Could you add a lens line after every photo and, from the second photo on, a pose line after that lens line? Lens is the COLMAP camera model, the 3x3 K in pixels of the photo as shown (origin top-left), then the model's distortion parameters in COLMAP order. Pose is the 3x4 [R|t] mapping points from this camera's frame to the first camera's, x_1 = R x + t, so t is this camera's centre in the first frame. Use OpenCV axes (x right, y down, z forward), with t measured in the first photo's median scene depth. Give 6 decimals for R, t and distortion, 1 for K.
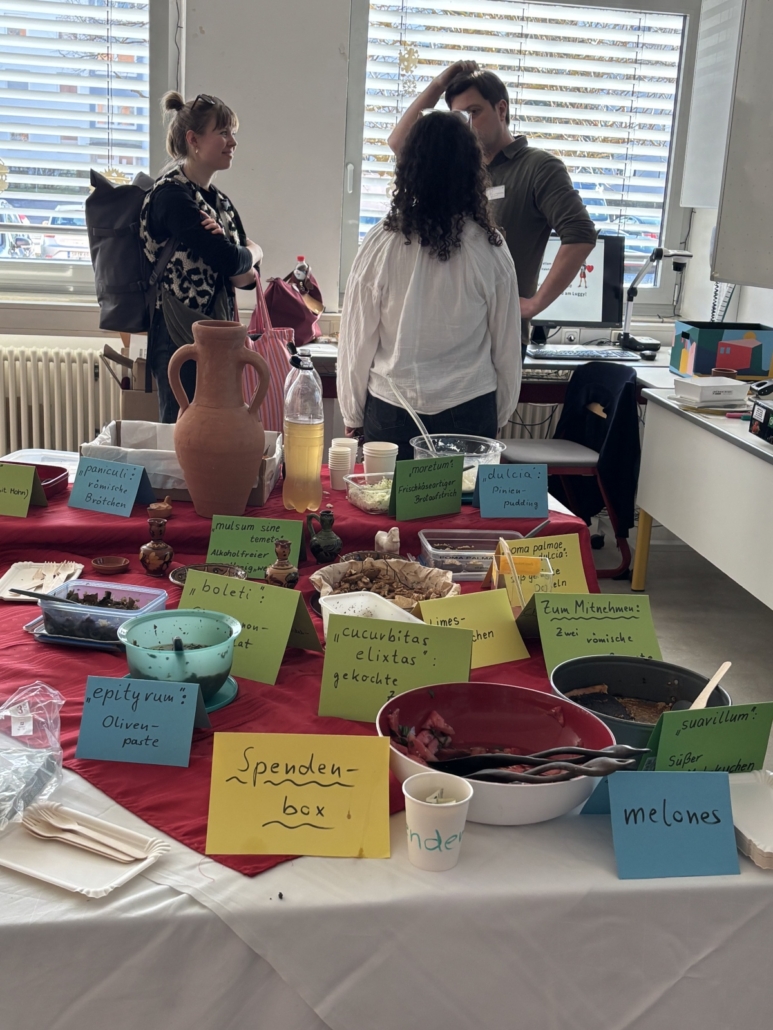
lens RADIAL K [[1317.8, 0, 386.5], [0, 1317.8, 515.0], [0, 0, 1]] dist [0.320170, -1.201572]
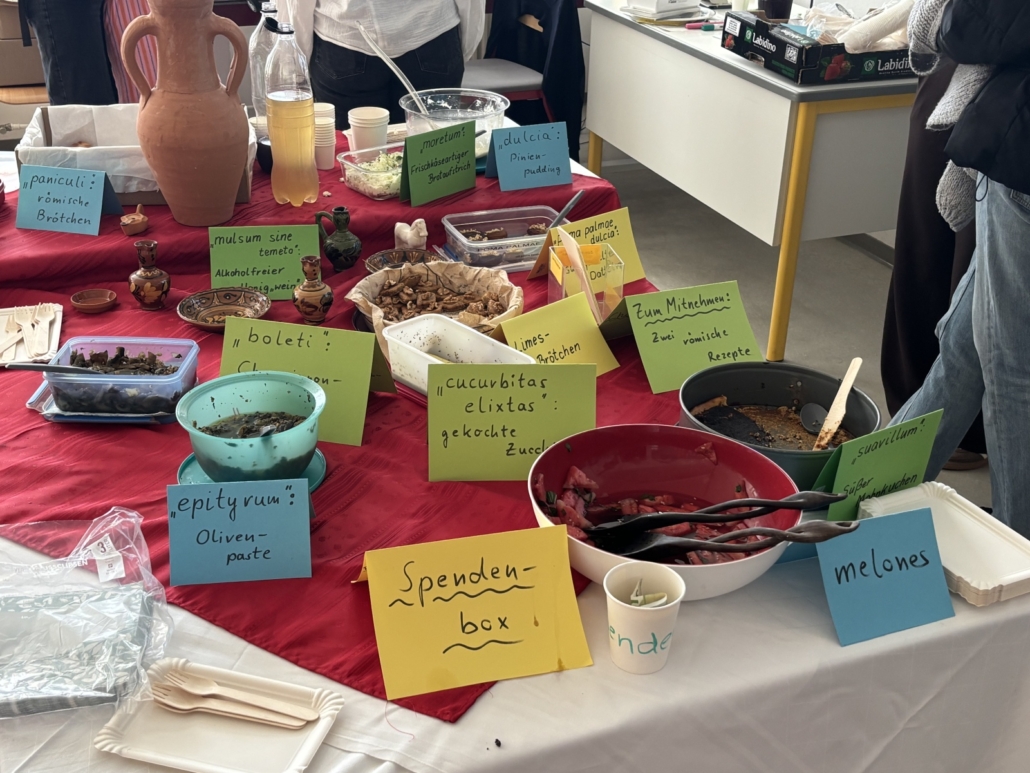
lens RADIAL K [[1317.8, 0, 515.0], [0, 1317.8, 386.5], [0, 0, 1]] dist [0.320170, -1.201572]
pose [[0.973877, -0.126435, 0.188623, -0.134336], [0.084444, 0.972727, 0.216037, -0.080497], [-0.210793, -0.194466, 0.957992, 0.151308]]
